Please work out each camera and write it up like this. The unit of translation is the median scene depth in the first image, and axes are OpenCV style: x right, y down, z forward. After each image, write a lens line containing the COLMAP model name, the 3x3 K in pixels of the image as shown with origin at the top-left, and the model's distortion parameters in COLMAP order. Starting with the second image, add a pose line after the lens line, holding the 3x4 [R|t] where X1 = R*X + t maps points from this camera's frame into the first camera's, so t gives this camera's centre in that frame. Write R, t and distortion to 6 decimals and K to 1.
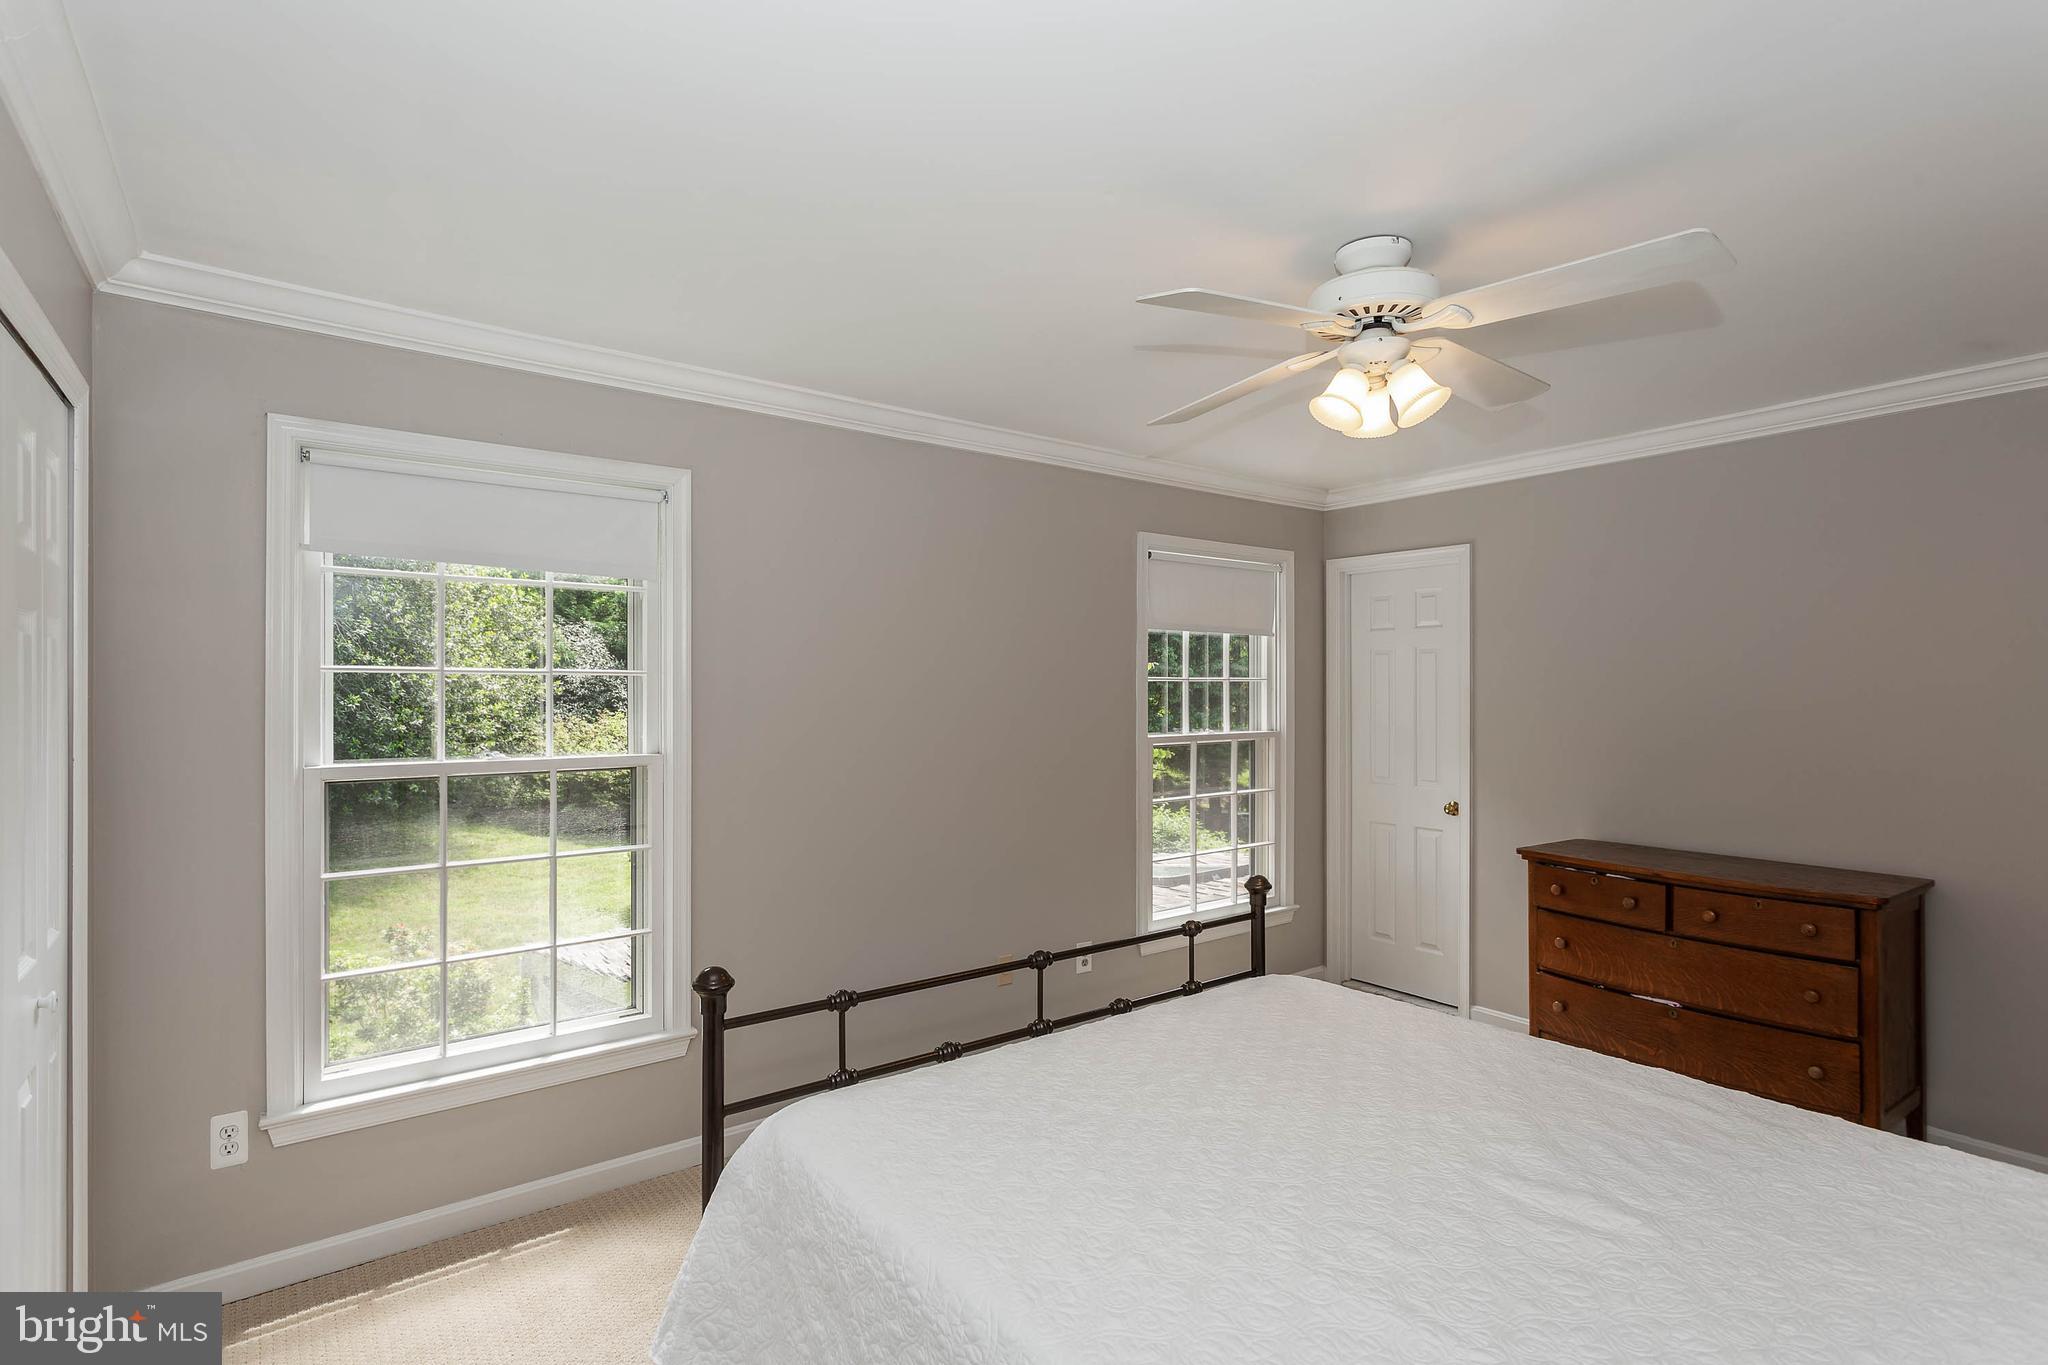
lens RADIAL K [[986.3, 0, 1010.1], [0, 986.3, 675.9], [0, 0, 1]] dist [0.001547, 0.000118]
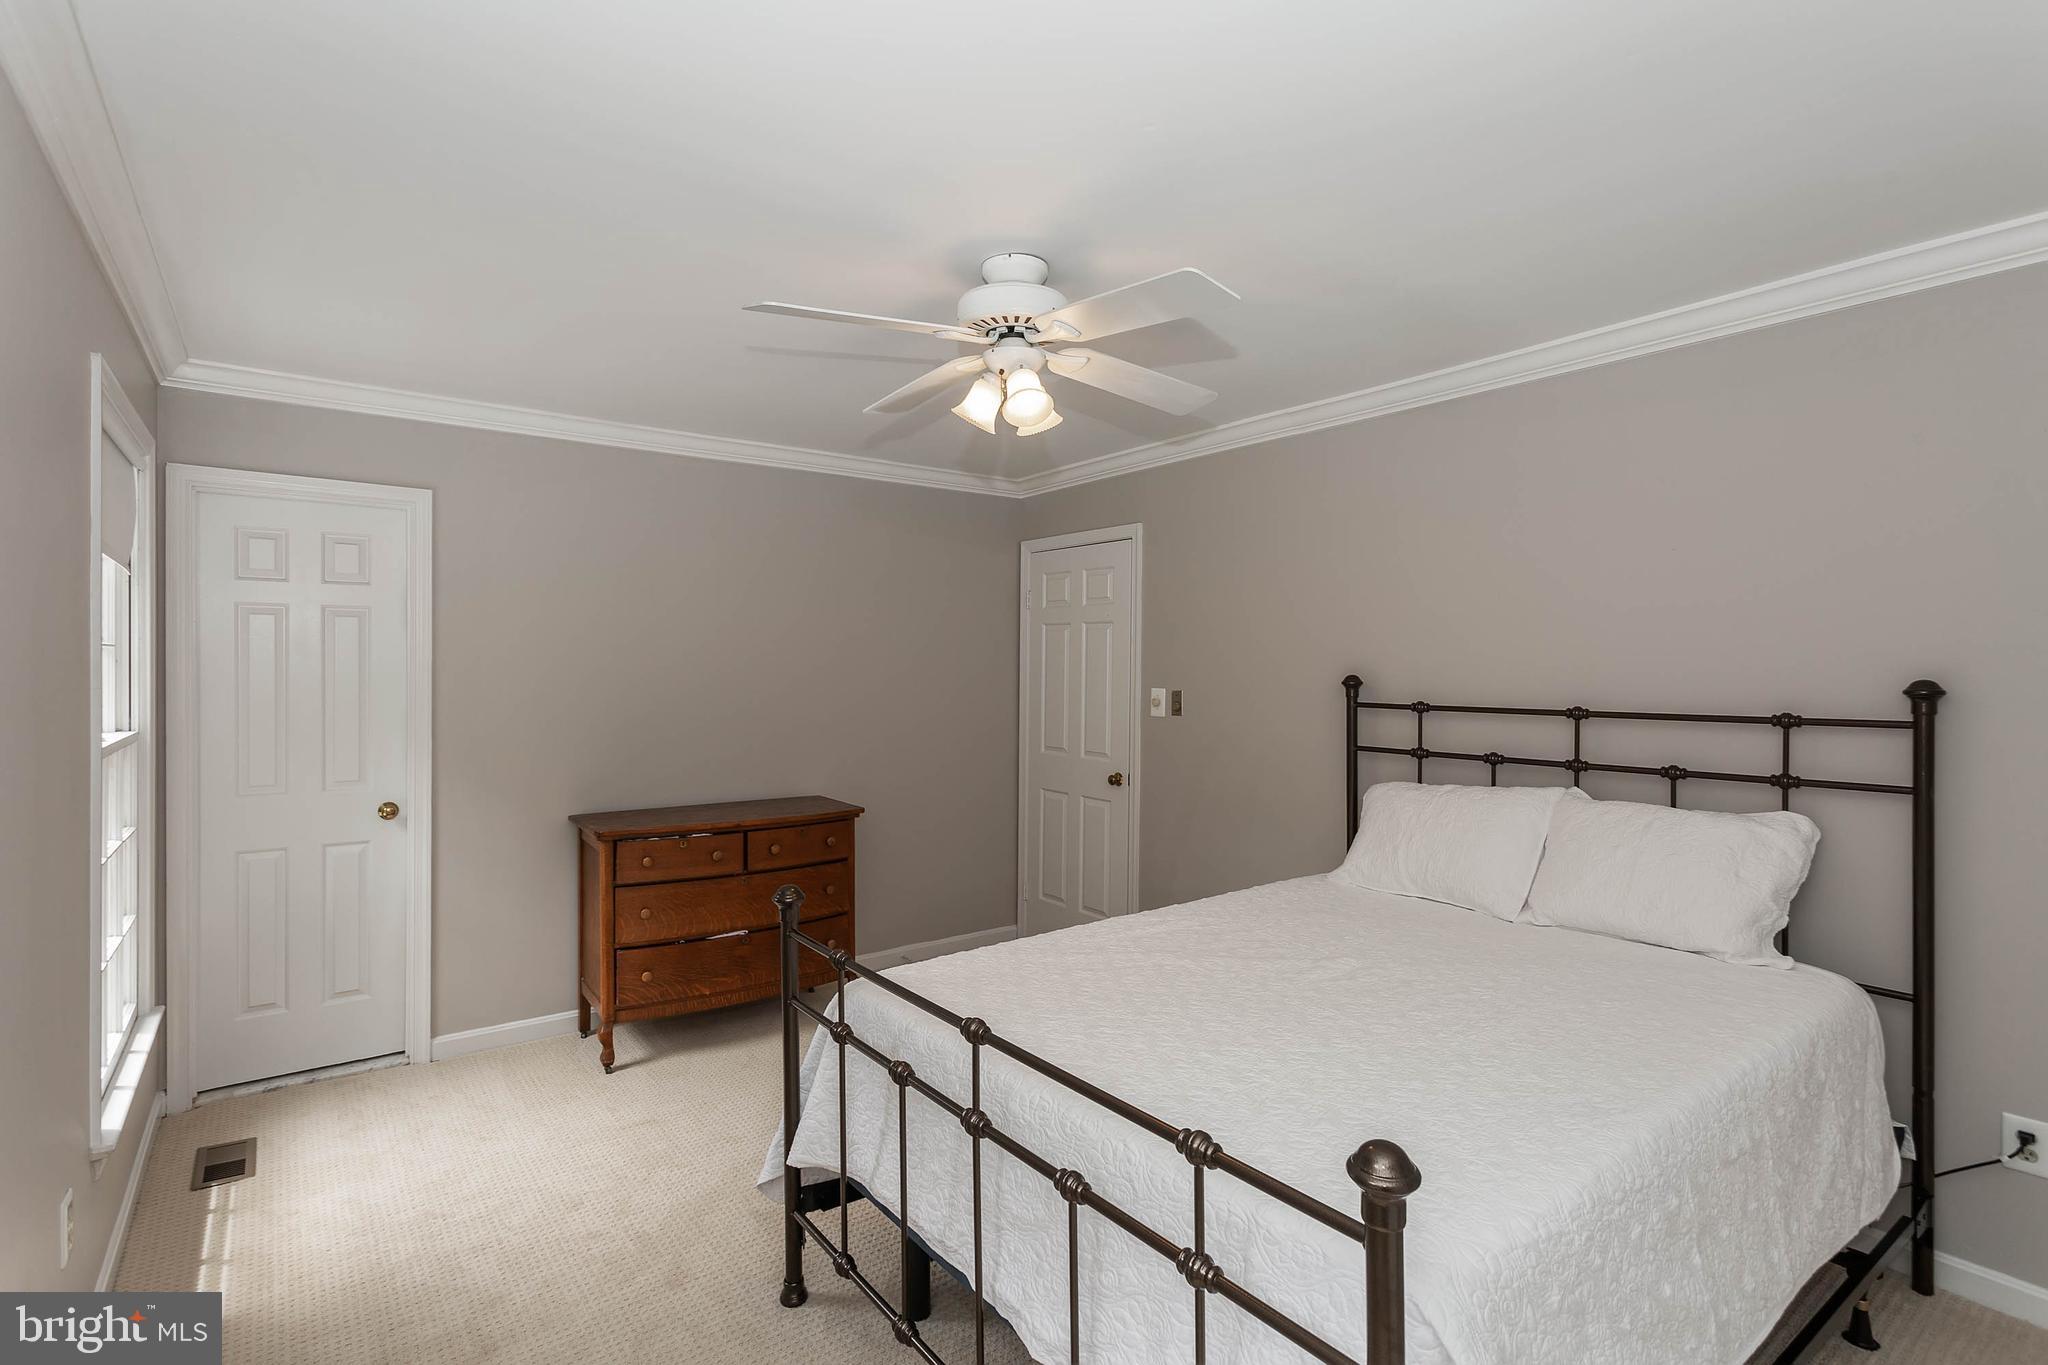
lens RADIAL K [[986.3, 0, 1010.1], [0, 986.3, 675.9], [0, 0, 1]] dist [0.001547, 0.000118]
pose [[0.006999, -0.005535, 0.999960, -0.488979], [-0.019599, 0.999792, 0.005671, 0.012980], [-0.999783, -0.019638, 0.006889, 0.662013]]
